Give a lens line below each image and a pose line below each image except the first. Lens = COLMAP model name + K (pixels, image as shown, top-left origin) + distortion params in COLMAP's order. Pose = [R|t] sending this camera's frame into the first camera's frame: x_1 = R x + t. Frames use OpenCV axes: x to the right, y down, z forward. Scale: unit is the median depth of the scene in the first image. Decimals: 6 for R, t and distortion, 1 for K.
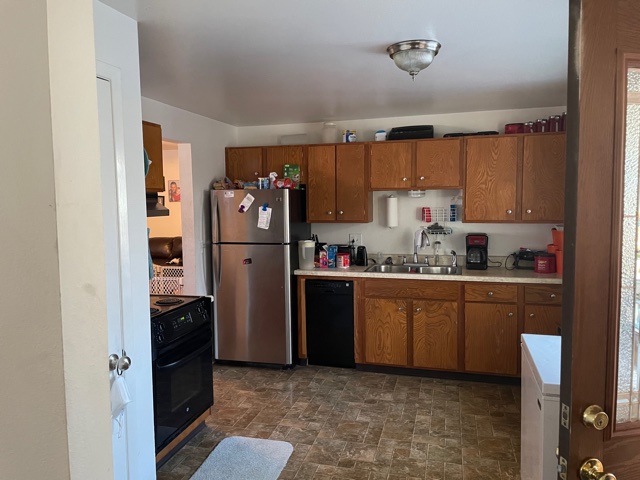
lens RADIAL K [[482.9, 0, 318.7], [0, 482.9, 240.3], [0, 0, 1]] dist [0.059887, -0.068002]
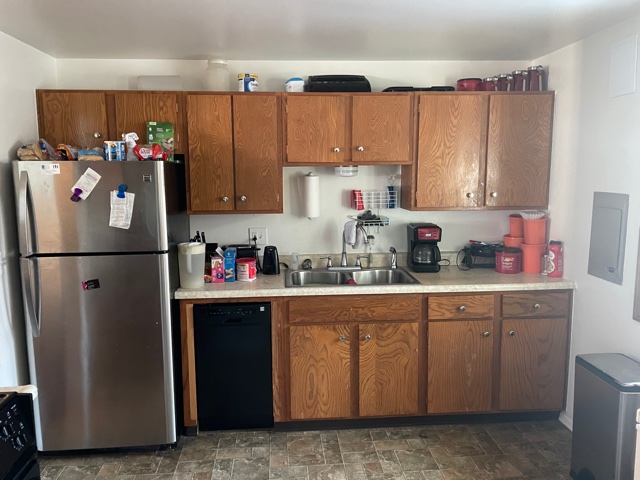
lens RADIAL K [[482.9, 0, 318.8], [0, 482.9, 236.4], [0, 0, 1]] dist [0.059887, -0.068002]
pose [[0.941635, -0.039131, 0.334354, -0.082303], [0.026400, 0.998746, 0.042538, -0.031827], [-0.335599, -0.031229, 0.941487, 0.348983]]
